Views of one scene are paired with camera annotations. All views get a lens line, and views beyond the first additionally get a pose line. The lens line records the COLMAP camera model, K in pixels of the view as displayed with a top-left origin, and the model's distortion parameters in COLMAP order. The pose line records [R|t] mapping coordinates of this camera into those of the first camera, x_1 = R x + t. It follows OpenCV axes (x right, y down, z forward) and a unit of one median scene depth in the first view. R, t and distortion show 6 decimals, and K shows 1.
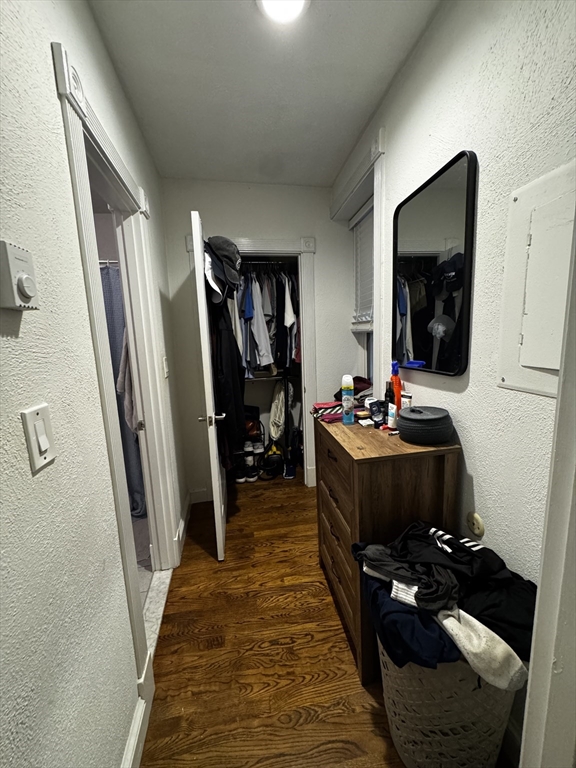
lens RADIAL K [[305.5, 0, 286.7], [0, 305.5, 382.8], [0, 0, 1]] dist [-0.006230, 0.000464]
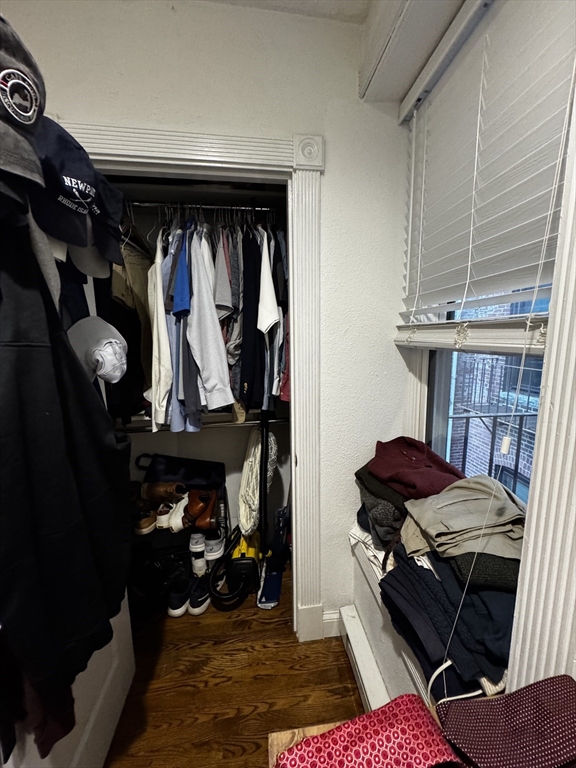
lens RADIAL K [[305.5, 0, 290.5], [0, 305.5, 386.1], [0, 0, 1]] dist [-0.006230, 0.000464]
pose [[0.999551, 0.024964, -0.016585, 0.055328], [-0.024801, 0.999643, 0.009970, -0.100677], [0.016828, -0.009554, 0.999813, 0.503095]]
